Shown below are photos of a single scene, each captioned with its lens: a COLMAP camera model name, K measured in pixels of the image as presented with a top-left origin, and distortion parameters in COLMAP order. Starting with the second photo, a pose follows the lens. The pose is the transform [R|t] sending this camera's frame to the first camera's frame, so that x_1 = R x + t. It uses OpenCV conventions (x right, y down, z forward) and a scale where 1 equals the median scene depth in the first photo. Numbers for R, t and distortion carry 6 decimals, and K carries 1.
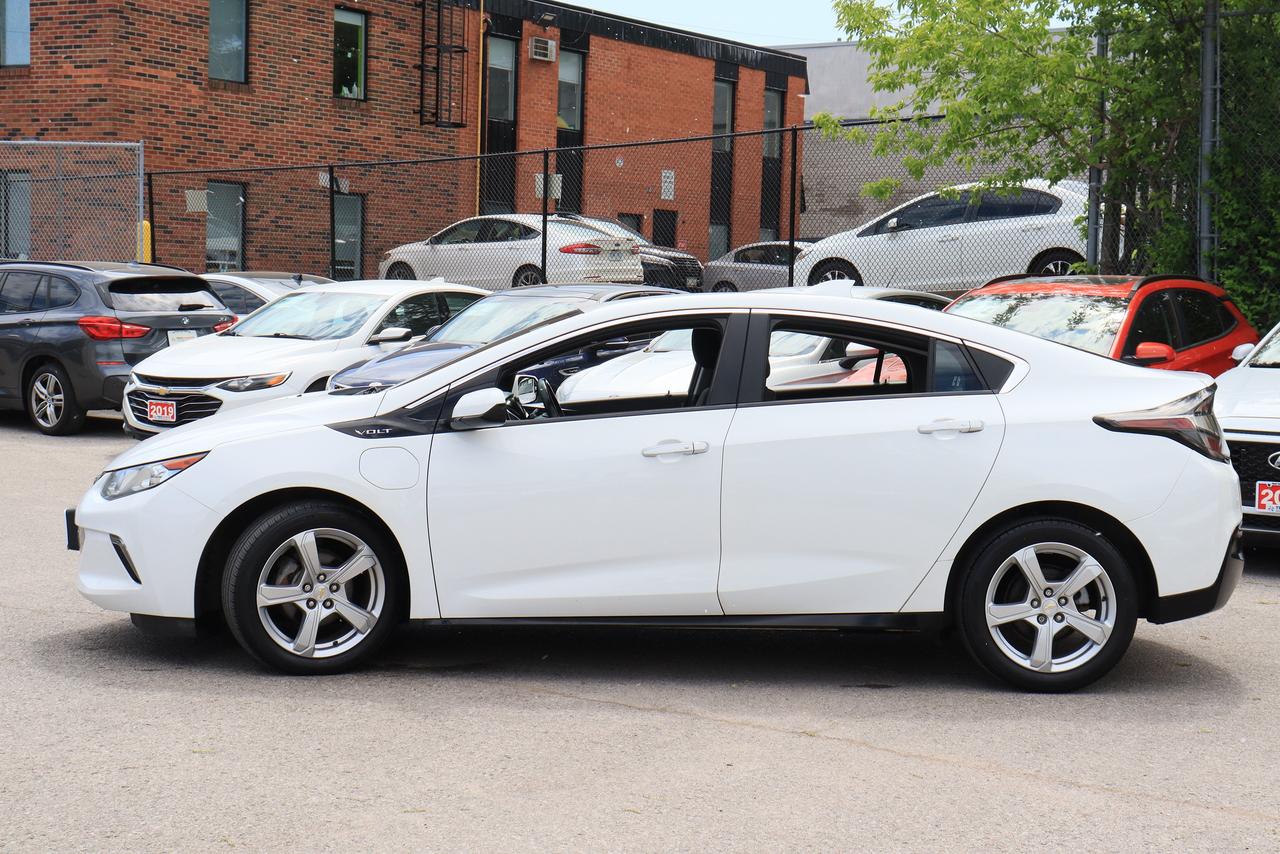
lens RADIAL K [[2097.4, 0, 680.3], [0, 2097.4, 427.6], [0, 0, 1]] dist [0.031848, 0.966397]
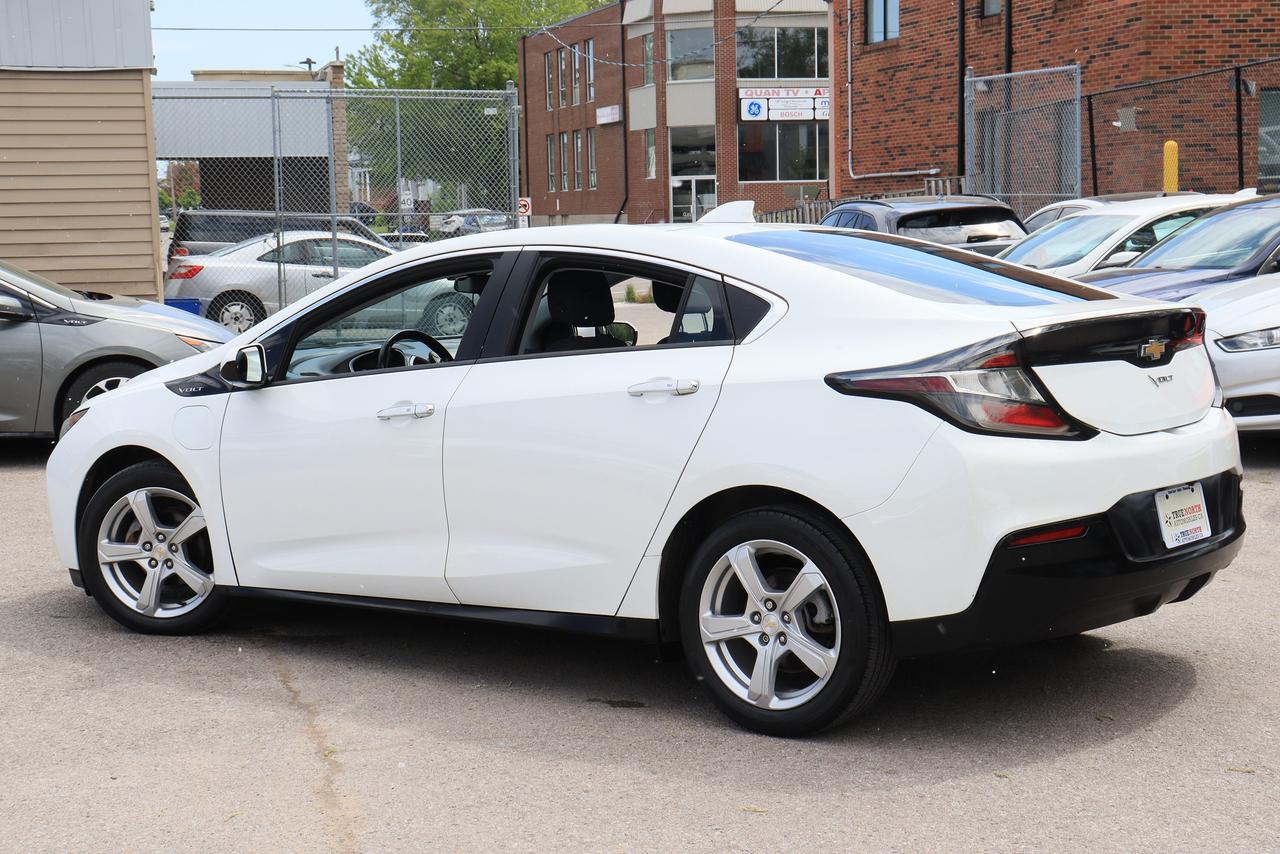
lens RADIAL K [[2097.4, 0, 680.3], [0, 2097.4, 427.6], [0, 0, 1]] dist [0.031848, 0.966397]
pose [[0.754633, 0.017860, -0.655904, 0.640452], [0.007374, 0.999335, 0.035696, -0.013081], [0.656106, -0.031774, 0.754000, 0.401872]]
